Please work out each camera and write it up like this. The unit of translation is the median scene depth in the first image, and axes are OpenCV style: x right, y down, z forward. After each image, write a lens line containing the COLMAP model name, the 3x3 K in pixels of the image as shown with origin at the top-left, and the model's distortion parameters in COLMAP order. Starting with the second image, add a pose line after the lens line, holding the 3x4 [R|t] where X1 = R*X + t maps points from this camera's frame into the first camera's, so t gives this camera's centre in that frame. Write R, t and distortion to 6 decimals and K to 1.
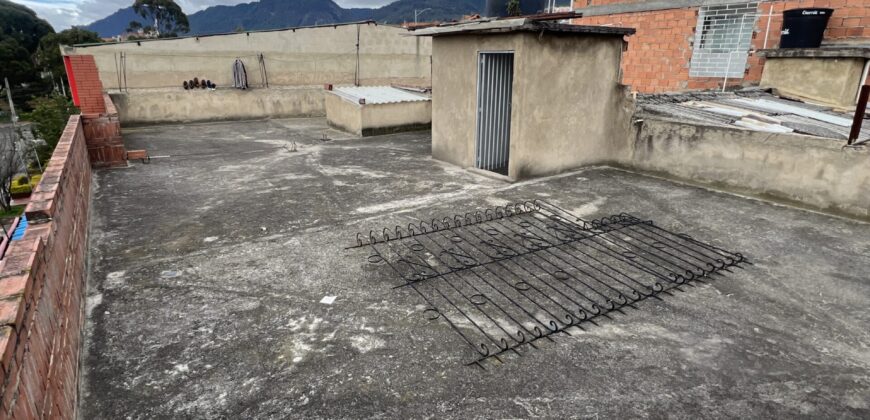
lens RADIAL K [[462.7, 0, 435.7], [0, 462.7, 211.5], [0, 0, 1]] dist [-0.000581, -0.000057]
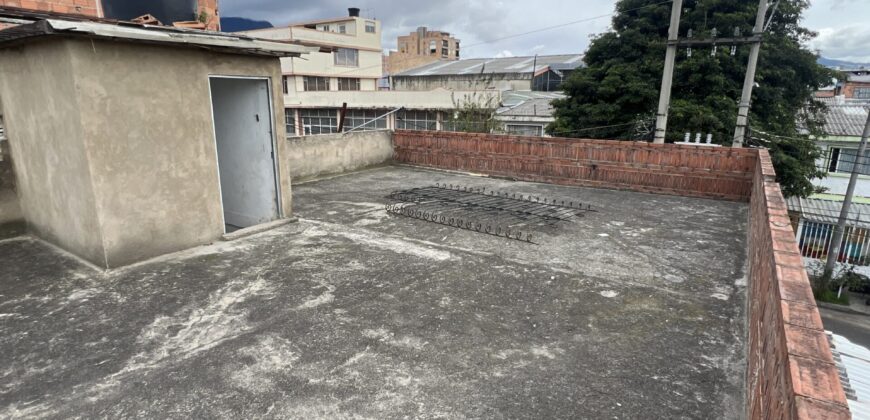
lens RADIAL K [[462.7, 0, 435.8], [0, 462.7, 209.5], [0, 0, 1]] dist [-0.000581, -0.000057]
pose [[-0.371012, -0.230791, 0.899492, -0.976643], [0.279165, 0.896100, 0.345067, -0.413944], [-0.885673, 0.379131, -0.268035, 1.287499]]
